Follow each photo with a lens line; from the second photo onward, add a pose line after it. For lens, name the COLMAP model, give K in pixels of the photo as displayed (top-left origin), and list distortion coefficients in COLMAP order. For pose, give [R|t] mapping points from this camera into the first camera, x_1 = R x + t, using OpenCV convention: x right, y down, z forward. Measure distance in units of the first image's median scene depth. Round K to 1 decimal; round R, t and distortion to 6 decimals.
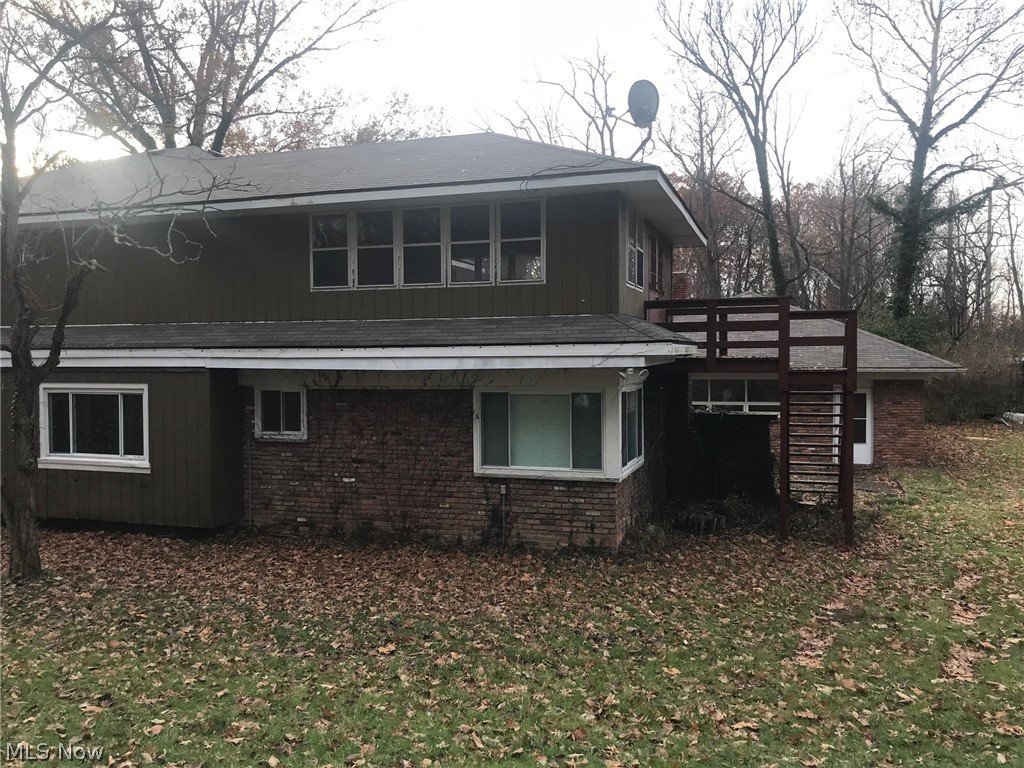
lens RADIAL K [[831.5, 0, 502.0], [0, 831.5, 379.6], [0, 0, 1]] dist [0.024220, -0.043095]
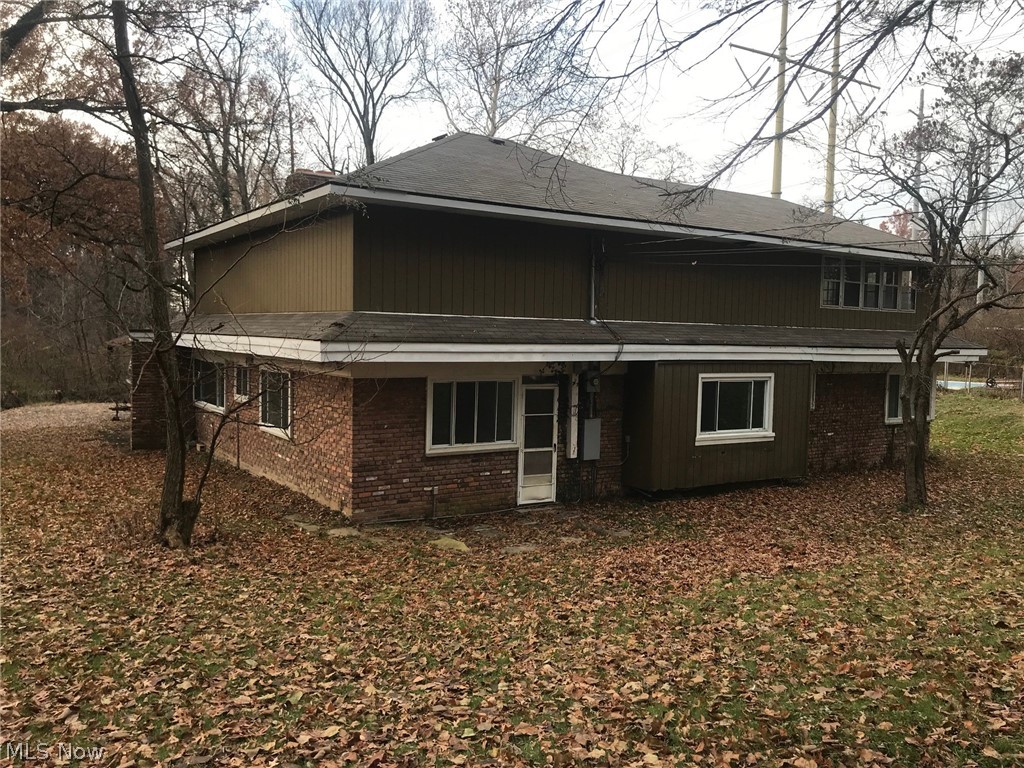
lens RADIAL K [[831.5, 0, 502.0], [0, 831.5, 379.6], [0, 0, 1]] dist [0.024220, -0.043095]
pose [[0.625296, -0.017566, 0.780190, -1.692475], [0.005150, 0.999818, 0.018384, -0.010484], [-0.780370, -0.007477, 0.625273, 0.498452]]
